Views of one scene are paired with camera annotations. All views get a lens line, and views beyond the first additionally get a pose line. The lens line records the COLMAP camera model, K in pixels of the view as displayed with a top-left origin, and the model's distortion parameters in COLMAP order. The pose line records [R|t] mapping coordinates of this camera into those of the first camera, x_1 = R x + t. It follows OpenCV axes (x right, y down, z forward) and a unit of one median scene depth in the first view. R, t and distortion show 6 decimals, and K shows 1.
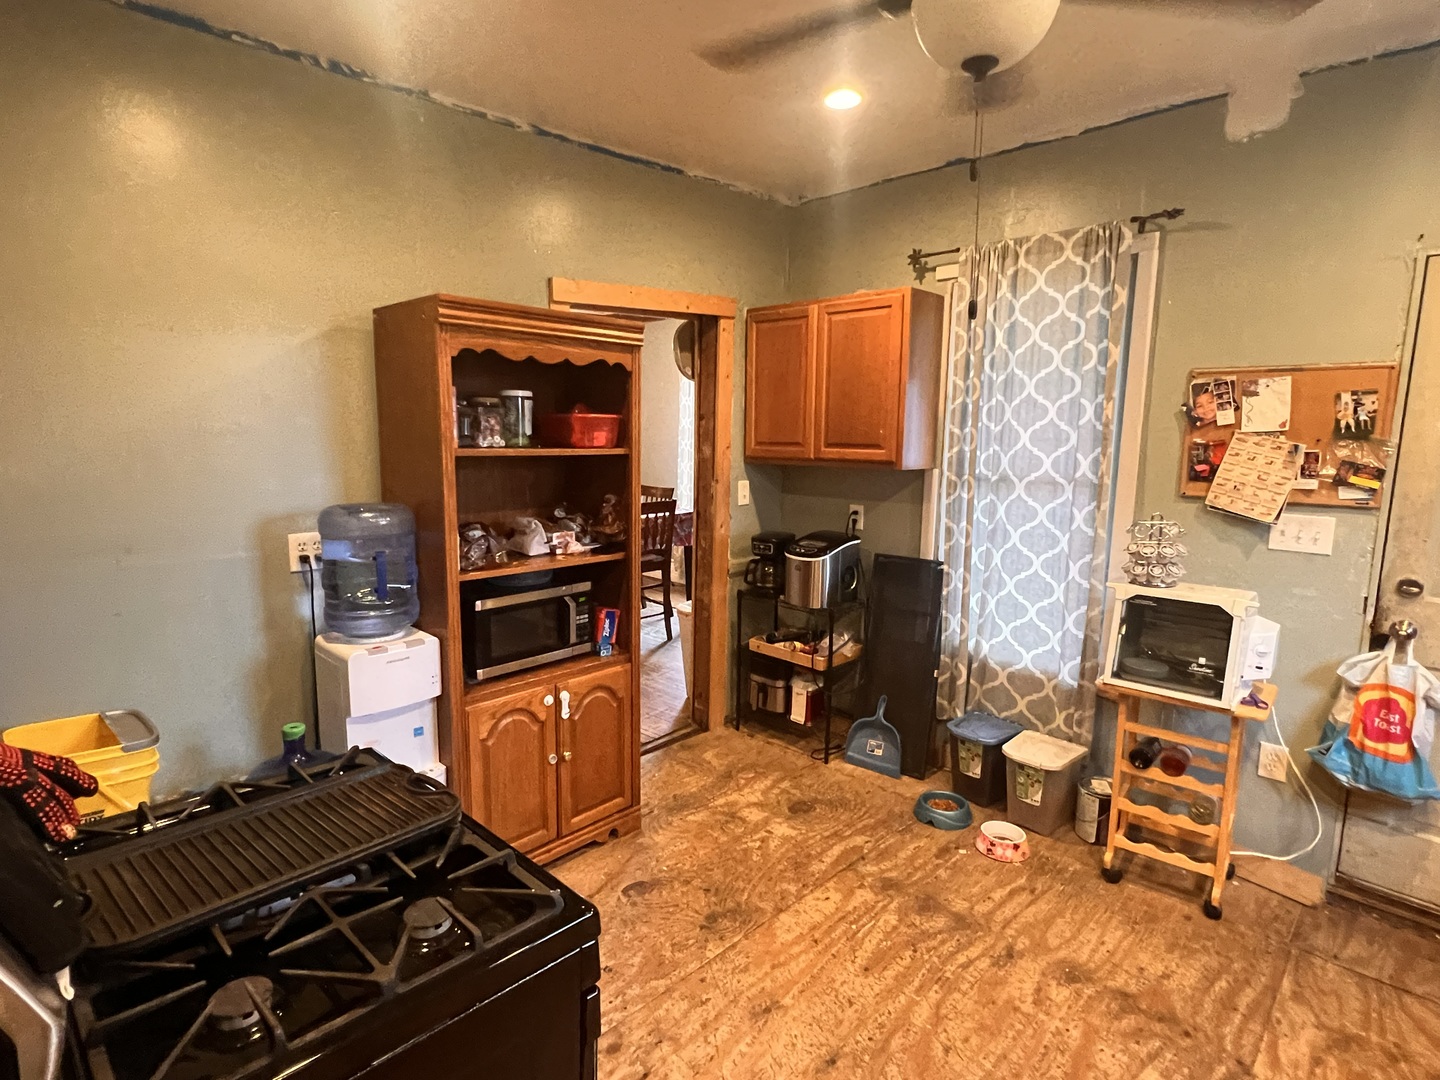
lens RADIAL K [[755.1, 0, 712.5], [0, 755.1, 537.2], [0, 0, 1]] dist [-0.007383, 0.001992]
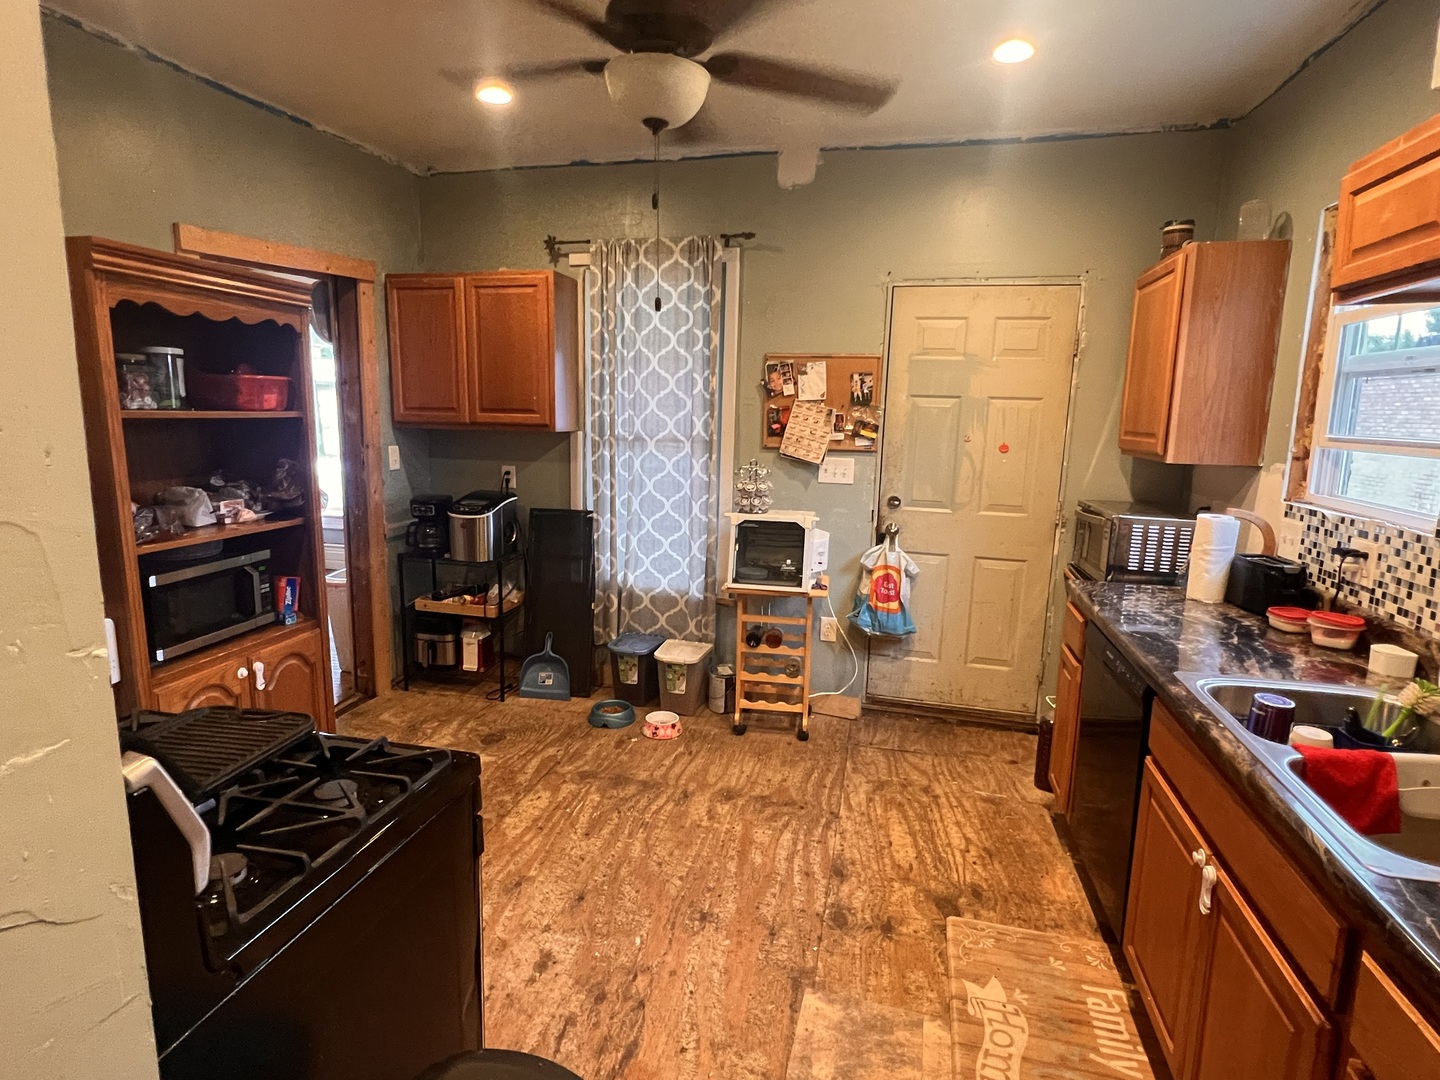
lens RADIAL K [[755.1, 0, 711.2], [0, 755.1, 543.5], [0, 0, 1]] dist [-0.007383, 0.001992]
pose [[0.856488, -0.086441, 0.508878, -0.172029], [0.062975, 0.996012, 0.063195, 0.026533], [-0.512311, -0.022079, 0.858516, -0.128851]]
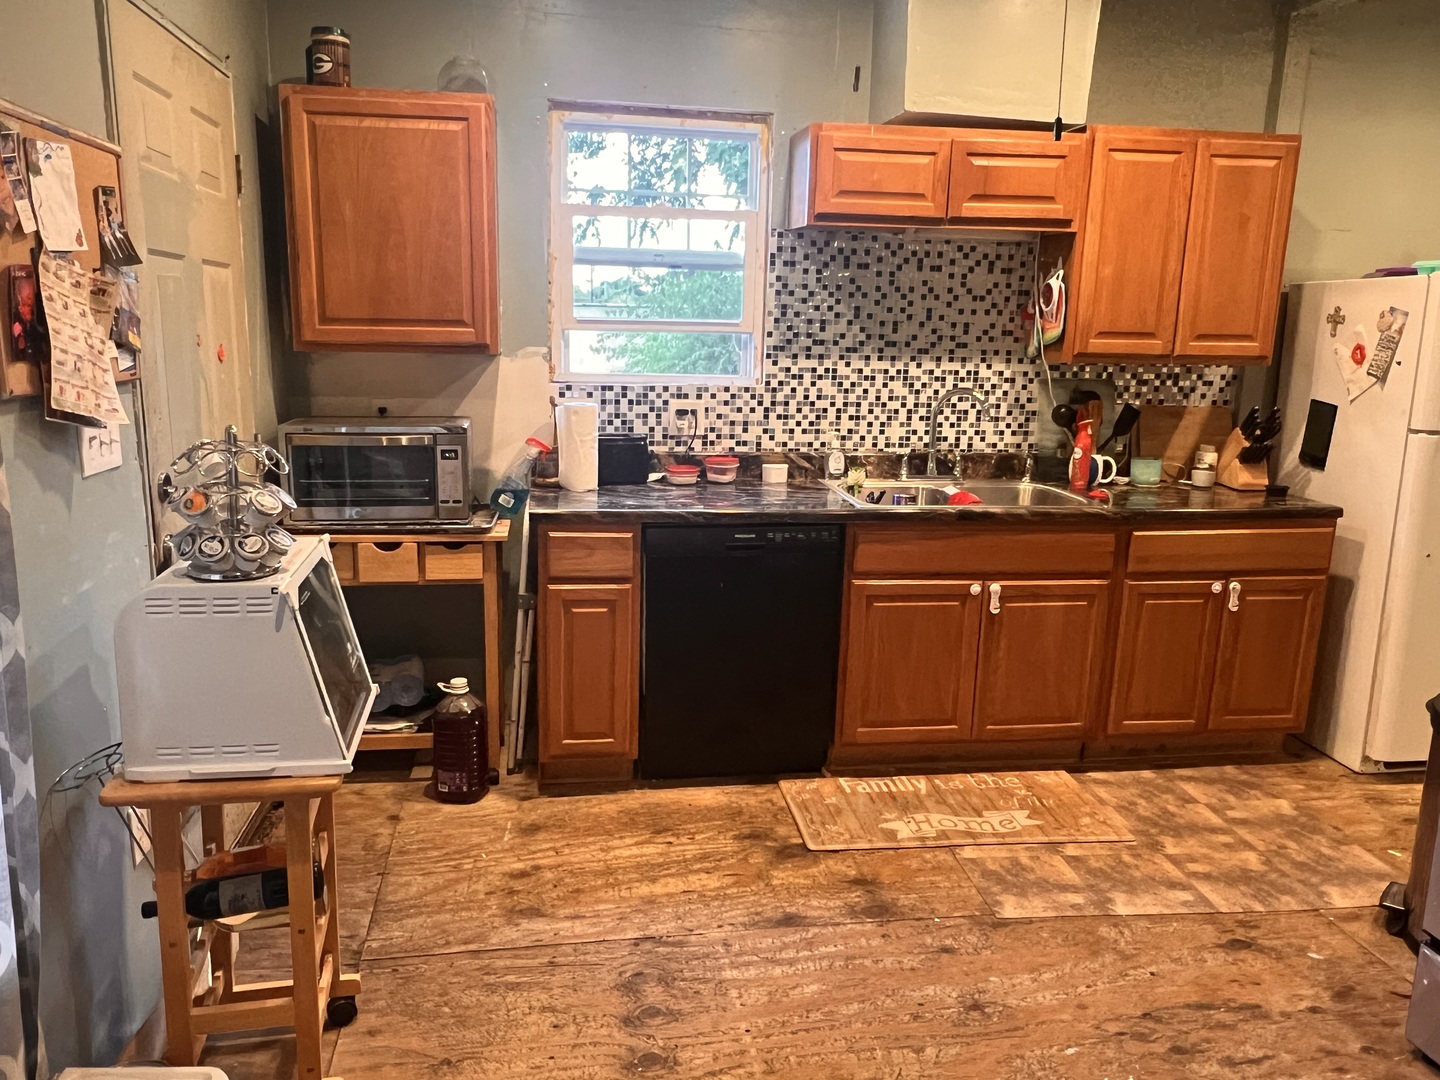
lens RADIAL K [[1051.4, 0, 706.3], [0, 1051.4, 536.7], [0, 0, 1]] dist [-0.000117, 0.003281]
pose [[-0.802511, -0.148198, 0.577939, -0.049080], [0.053209, 0.947024, 0.316725, -0.152799], [-0.594260, 0.284926, -0.752111, 1.269867]]
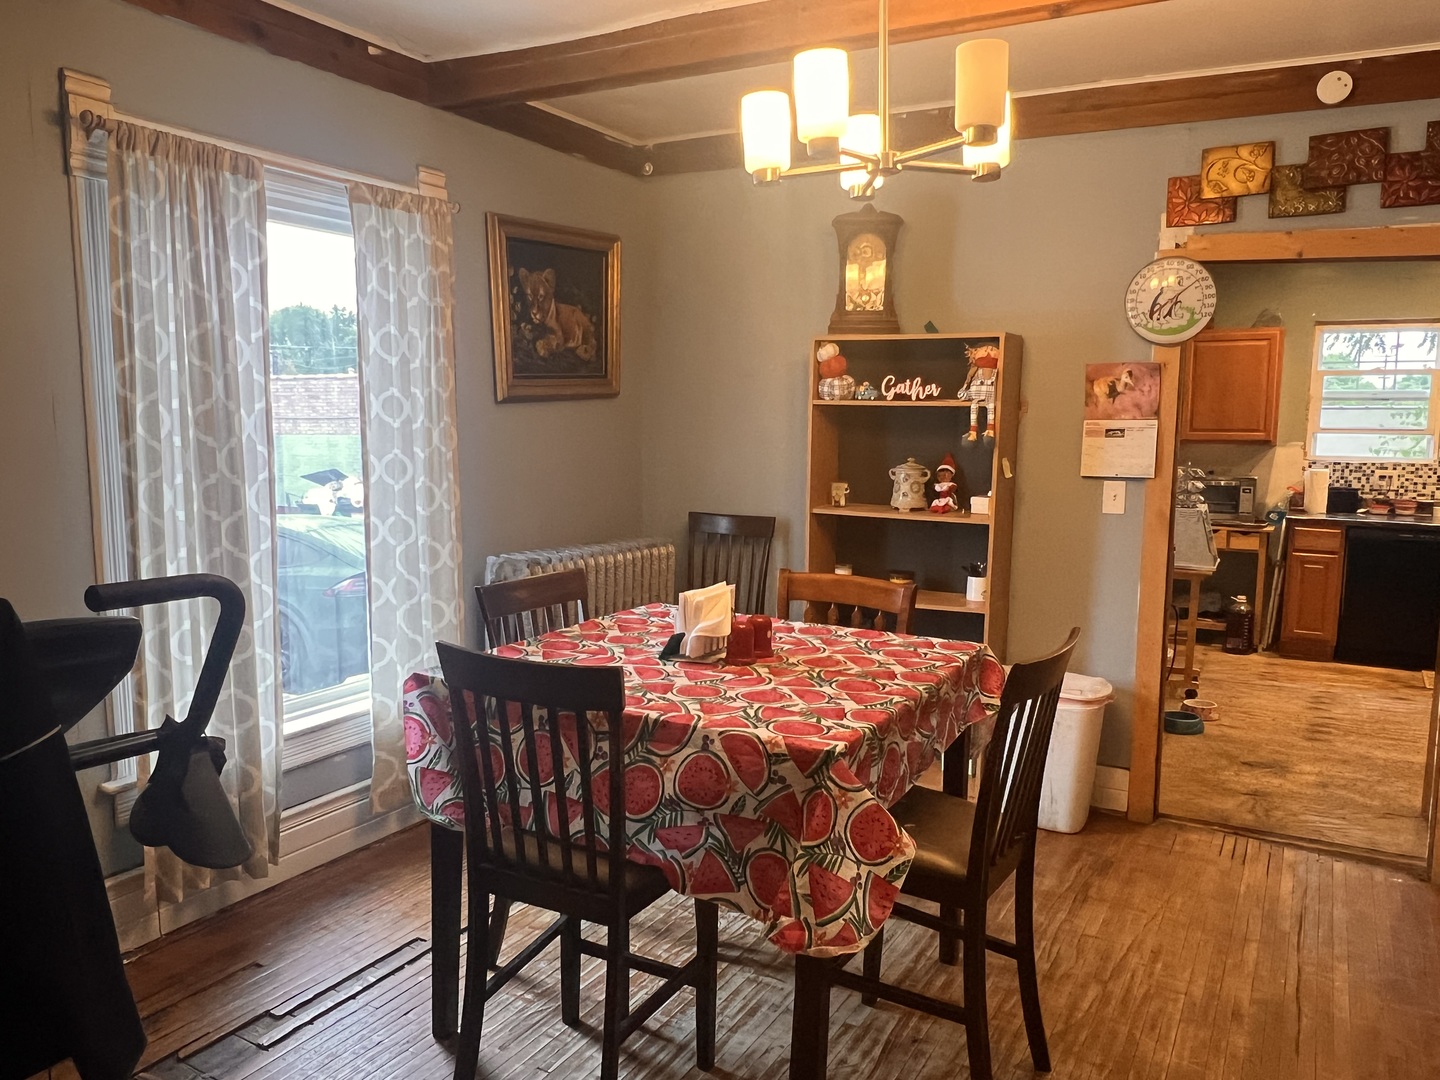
lens RADIAL K [[1051.4, 0, 719.7], [0, 1051.4, 545.9], [0, 0, 1]] dist [-0.000117, 0.003281]
pose [[-0.260242, -0.133314, 0.956296, -1.259265], [0.126064, 0.977253, 0.170542, -0.349500], [-0.957278, 0.164936, -0.237517, 2.391599]]
